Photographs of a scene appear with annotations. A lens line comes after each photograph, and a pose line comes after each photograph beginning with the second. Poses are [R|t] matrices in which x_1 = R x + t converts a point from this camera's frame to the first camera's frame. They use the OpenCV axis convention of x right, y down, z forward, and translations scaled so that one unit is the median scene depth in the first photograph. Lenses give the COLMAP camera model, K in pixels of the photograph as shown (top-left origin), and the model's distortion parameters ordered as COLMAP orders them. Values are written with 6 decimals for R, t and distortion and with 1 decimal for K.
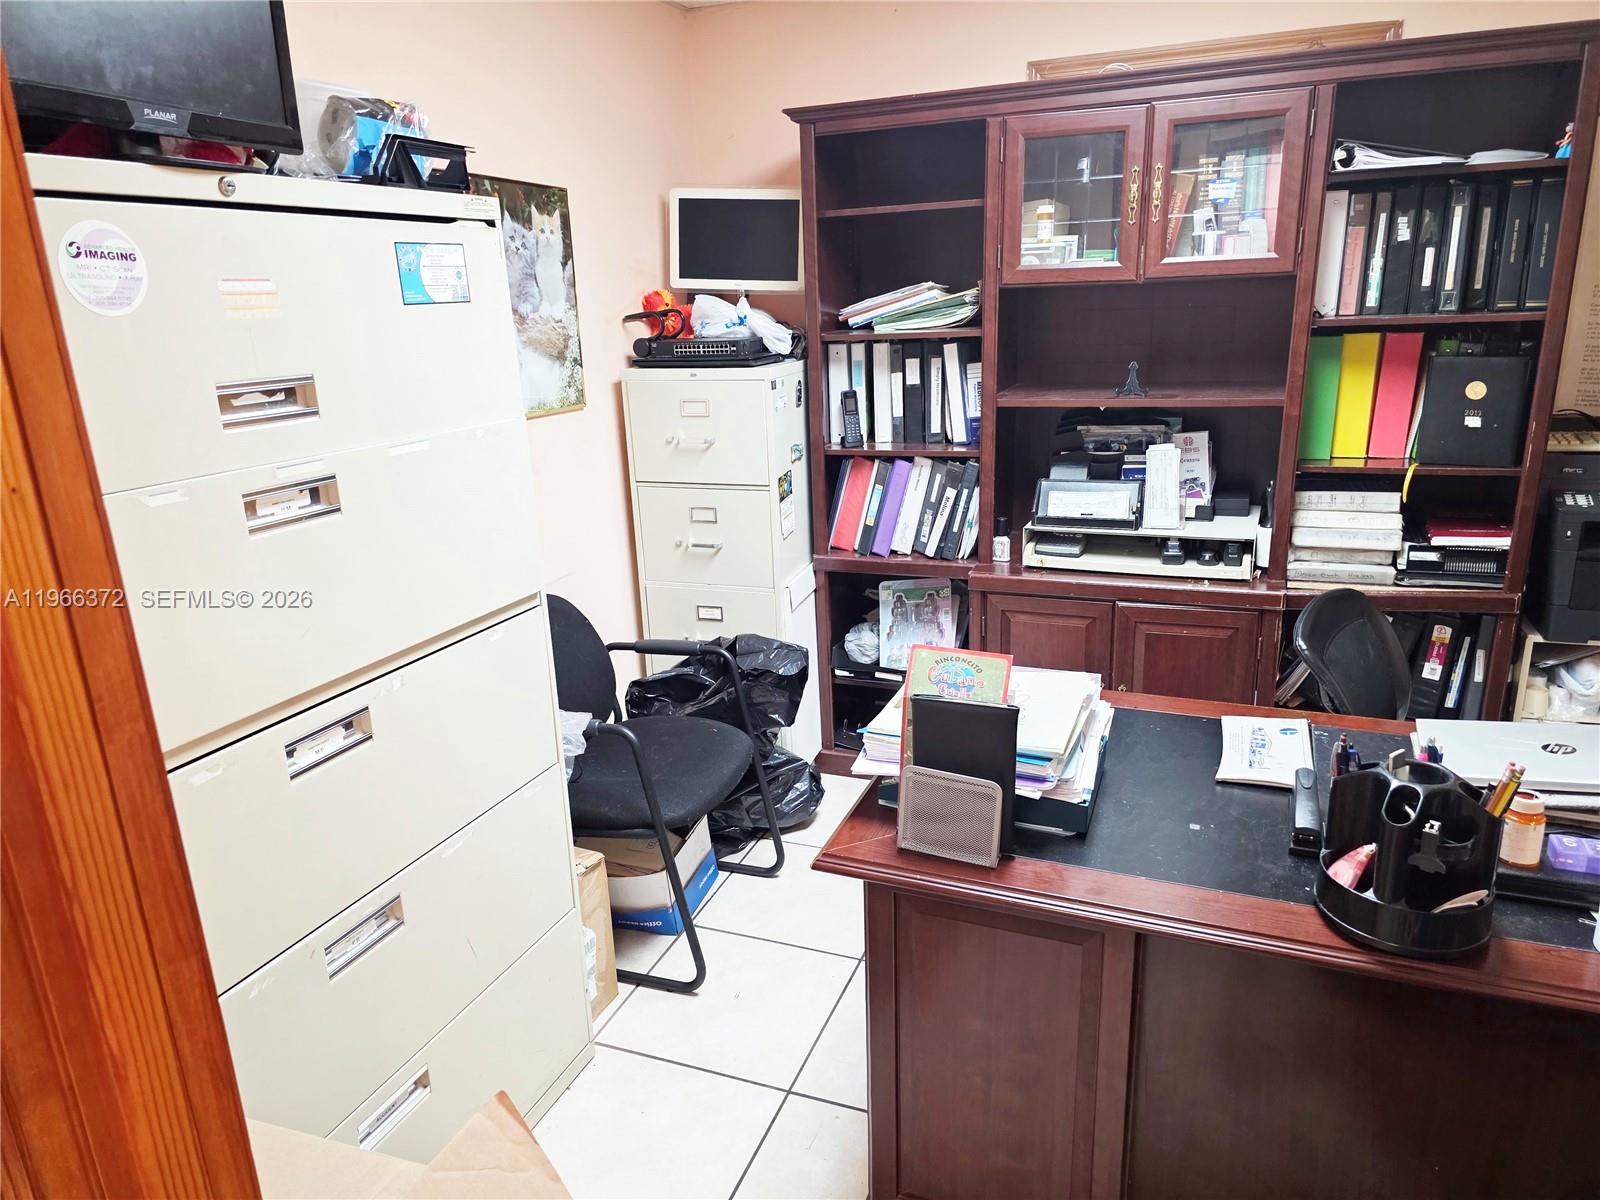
lens RADIAL K [[1072.2, 0, 773.1], [0, 1072.2, 611.2], [0, 0, 1]] dist [0.060854, -0.064058]
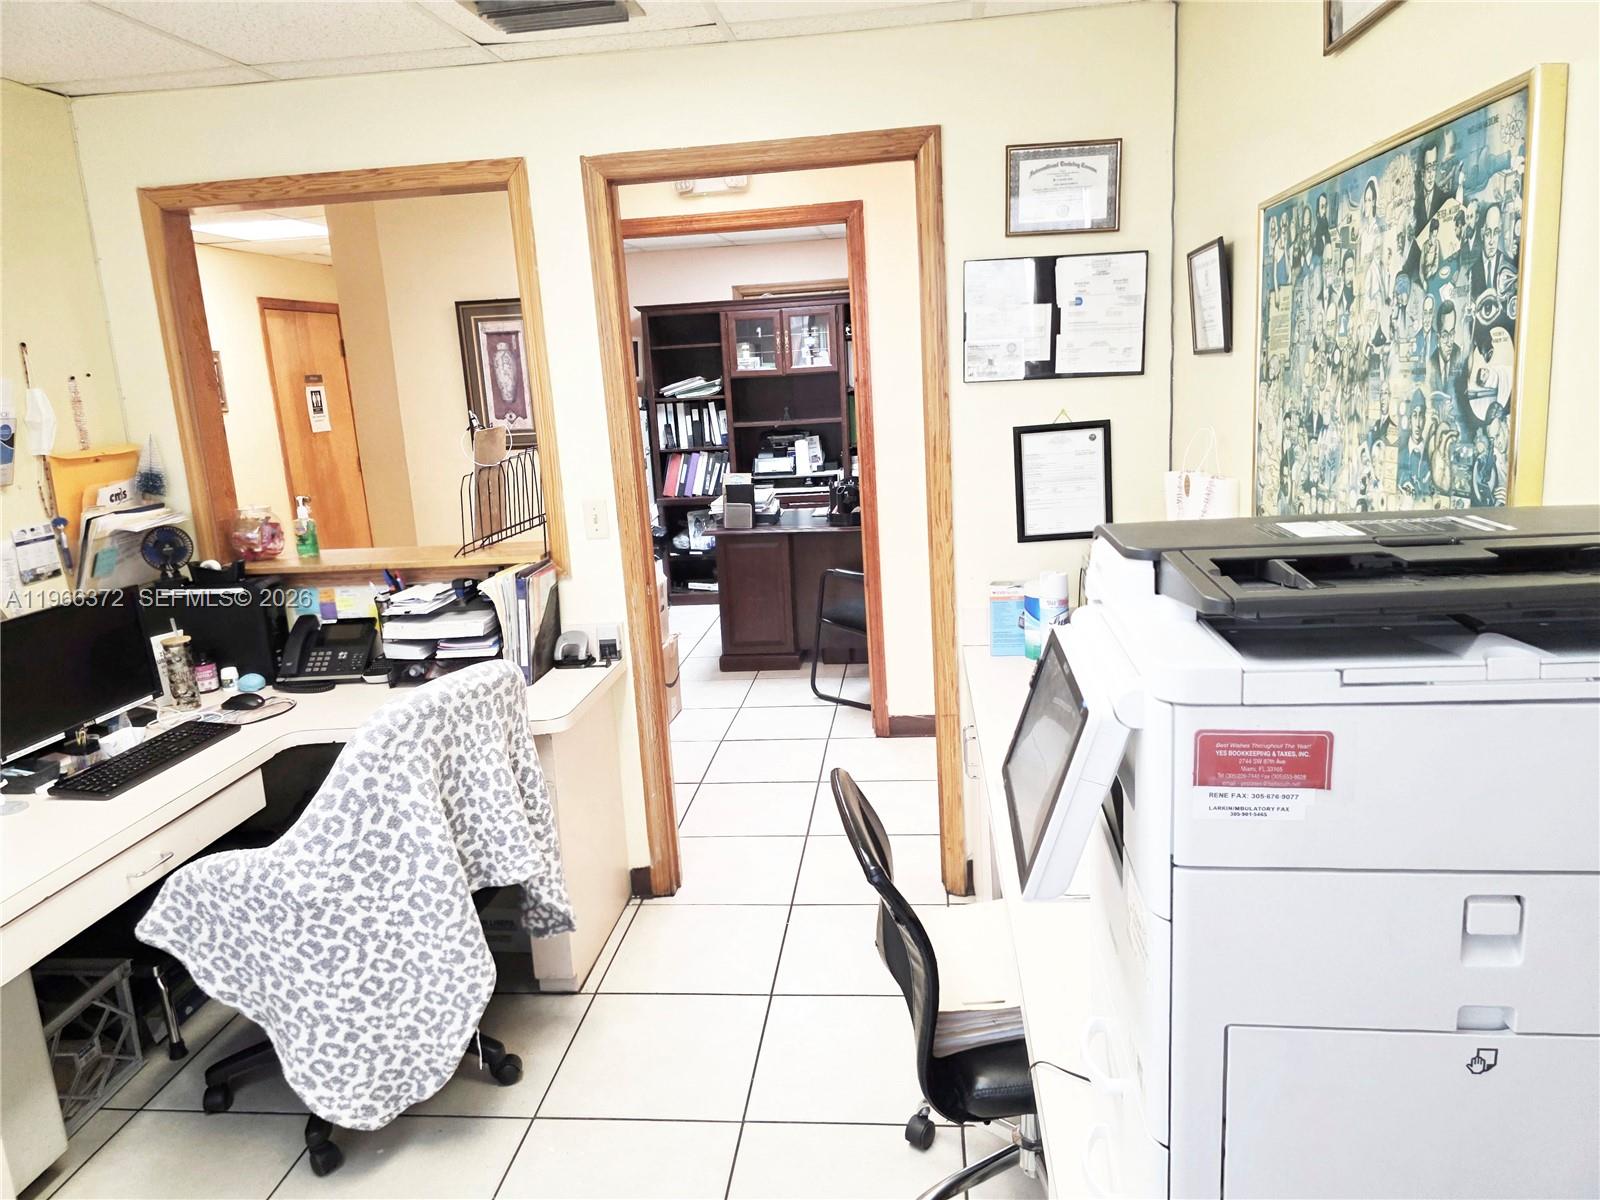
lens RADIAL K [[1079.4, 0, 801.8], [0, 1079.4, 610.1], [0, 0, 1]] dist [0.060726, -0.068169]
pose [[0.957737, -0.071369, 0.278651, -0.367637], [0.096010, 0.992491, -0.075792, 0.436613], [-0.271149, 0.099343, 0.957397, -1.380835]]
